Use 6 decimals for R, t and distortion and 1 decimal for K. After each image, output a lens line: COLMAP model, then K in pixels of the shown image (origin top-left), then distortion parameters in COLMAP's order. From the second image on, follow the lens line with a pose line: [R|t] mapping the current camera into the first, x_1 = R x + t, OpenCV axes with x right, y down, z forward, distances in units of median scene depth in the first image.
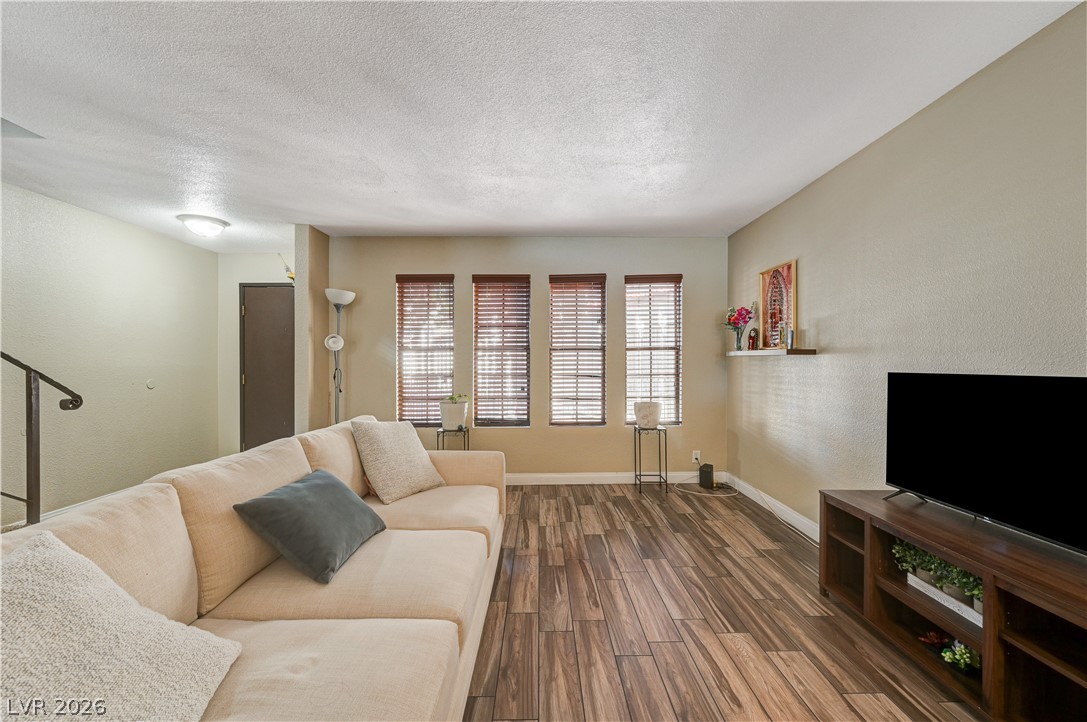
lens RADIAL K [[428.2, 0, 546.3], [0, 428.2, 365.7], [0, 0, 1]] dist [0.001418, 0.000648]
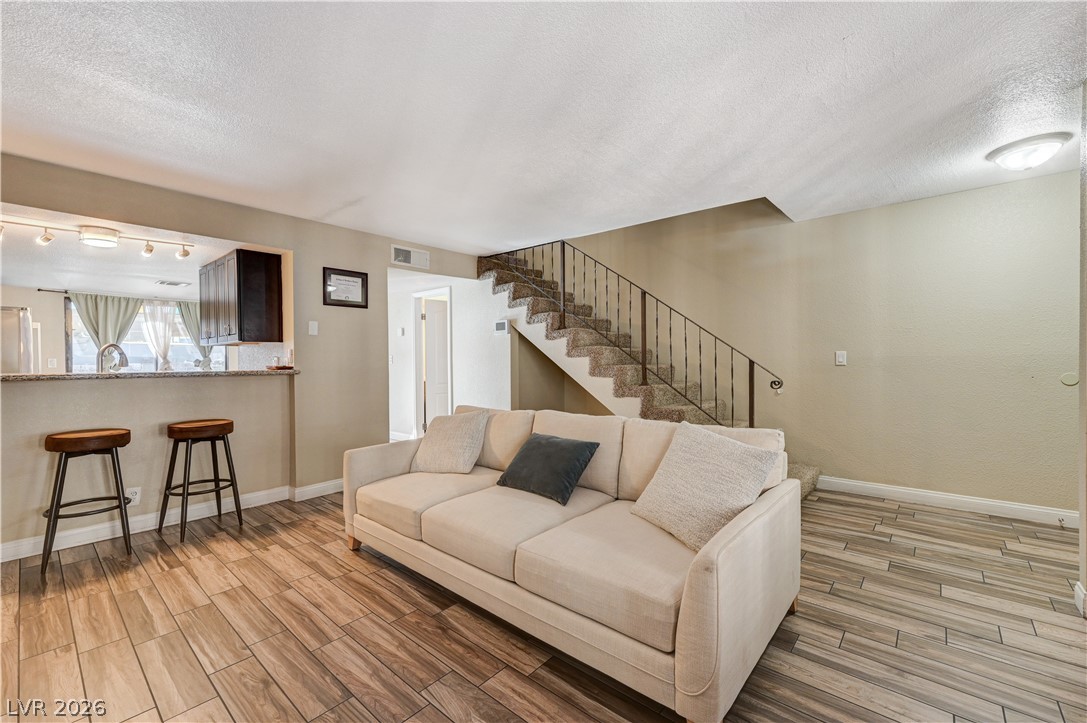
lens RADIAL K [[443.9, 0, 543.5], [0, 443.9, 361.5], [0, 0, 1]] dist [0.000587, 0.000096]
pose [[-0.658416, 0.018905, -0.752416, 0.581090], [-0.001917, 0.999639, 0.026794, -0.029189], [0.752651, 0.019084, -0.658143, 1.898052]]
